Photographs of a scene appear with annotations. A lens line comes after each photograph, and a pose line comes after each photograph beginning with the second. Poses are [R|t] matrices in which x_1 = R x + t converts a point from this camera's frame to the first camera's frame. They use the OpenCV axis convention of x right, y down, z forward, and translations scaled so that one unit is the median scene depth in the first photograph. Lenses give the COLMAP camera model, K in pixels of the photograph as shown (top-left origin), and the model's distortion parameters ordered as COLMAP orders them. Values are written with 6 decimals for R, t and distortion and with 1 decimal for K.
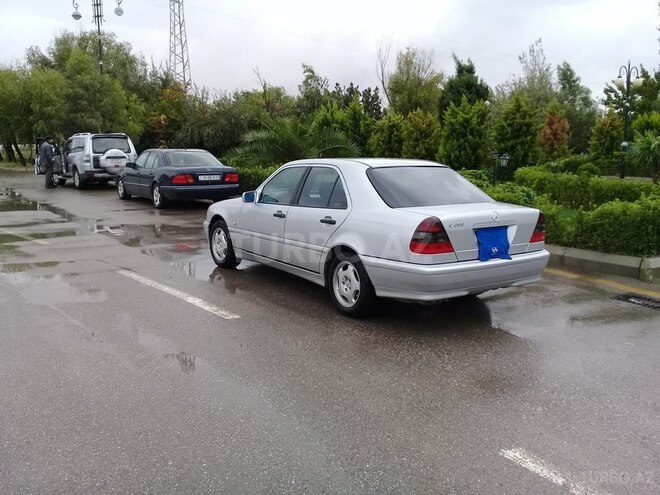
lens RADIAL K [[600.1, 0, 335.4], [0, 600.1, 246.8], [0, 0, 1]] dist [0.095050, -0.184180]
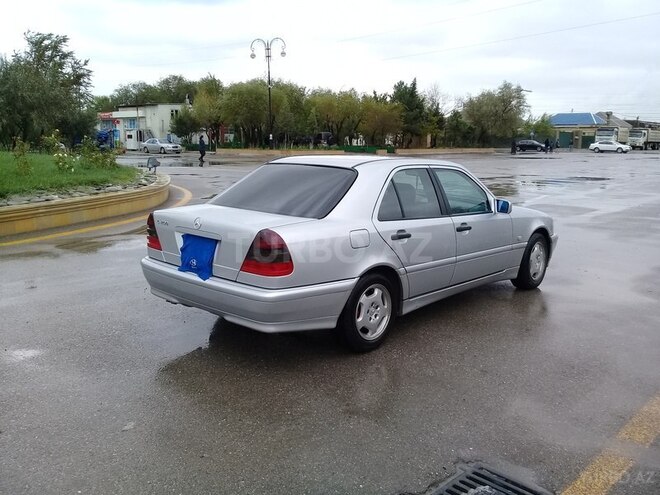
lens RADIAL K [[600.1, 0, 335.4], [0, 600.1, 246.8], [0, 0, 1]] dist [0.095050, -0.184180]
pose [[0.227663, 0.166870, -0.959335, 0.189014], [-0.170511, 0.976816, 0.129446, -0.027114], [0.958695, 0.134107, 0.250838, 0.167895]]
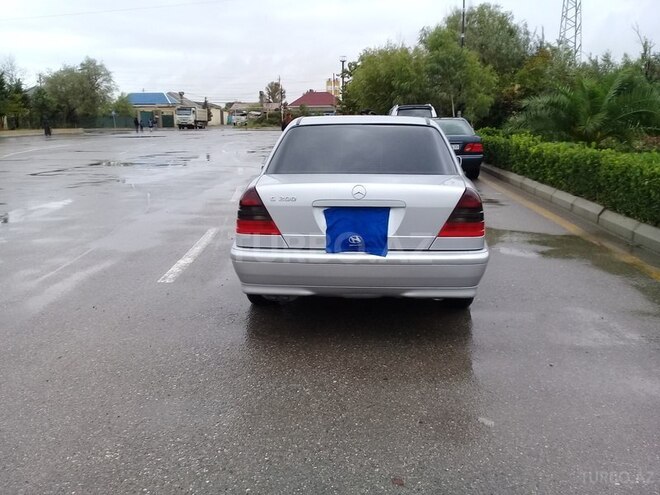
lens RADIAL K [[600.1, 0, 335.4], [0, 600.1, 246.8], [0, 0, 1]] dist [0.095050, -0.184180]
pose [[0.782700, 0.116086, -0.611478, 0.116602], [-0.091285, 0.993239, 0.071715, -0.006056], [0.615669, -0.000312, 0.788005, 0.073898]]
